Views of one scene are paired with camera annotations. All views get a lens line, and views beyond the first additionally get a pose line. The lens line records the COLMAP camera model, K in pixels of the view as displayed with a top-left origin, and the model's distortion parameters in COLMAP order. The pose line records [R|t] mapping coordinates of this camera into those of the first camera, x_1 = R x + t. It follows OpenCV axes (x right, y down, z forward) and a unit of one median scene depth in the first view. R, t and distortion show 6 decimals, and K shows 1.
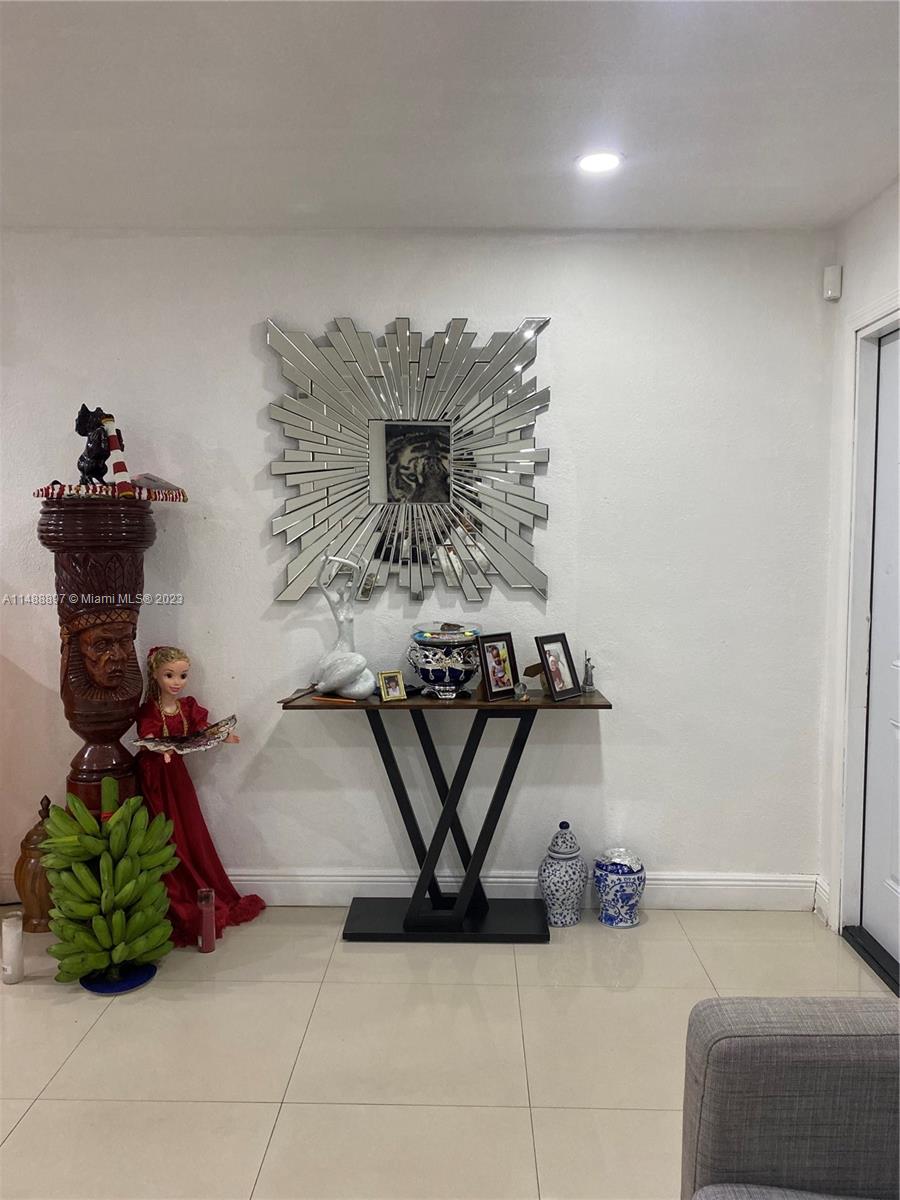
lens RADIAL K [[897.3, 0, 450.0], [0, 897.3, 600.0], [0, 0, 1]] dist [0.094396, -0.207823]
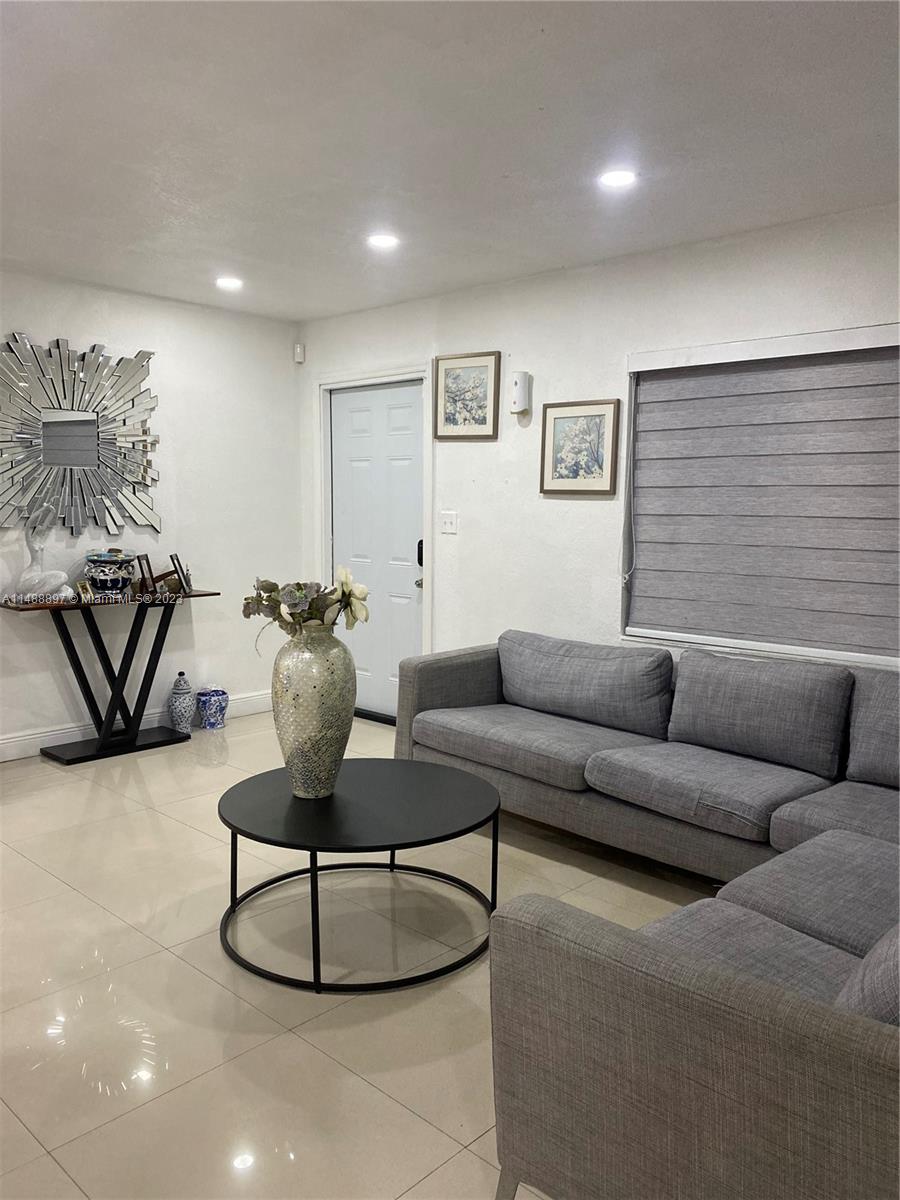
lens RADIAL K [[897.3, 0, 450.0], [0, 897.3, 600.0], [0, 0, 1]] dist [0.094396, -0.207823]
pose [[0.671451, -0.073252, 0.737419, -0.726213], [0.042364, 0.997269, 0.060490, 0.042218], [-0.739837, -0.009376, 0.672721, -0.429814]]
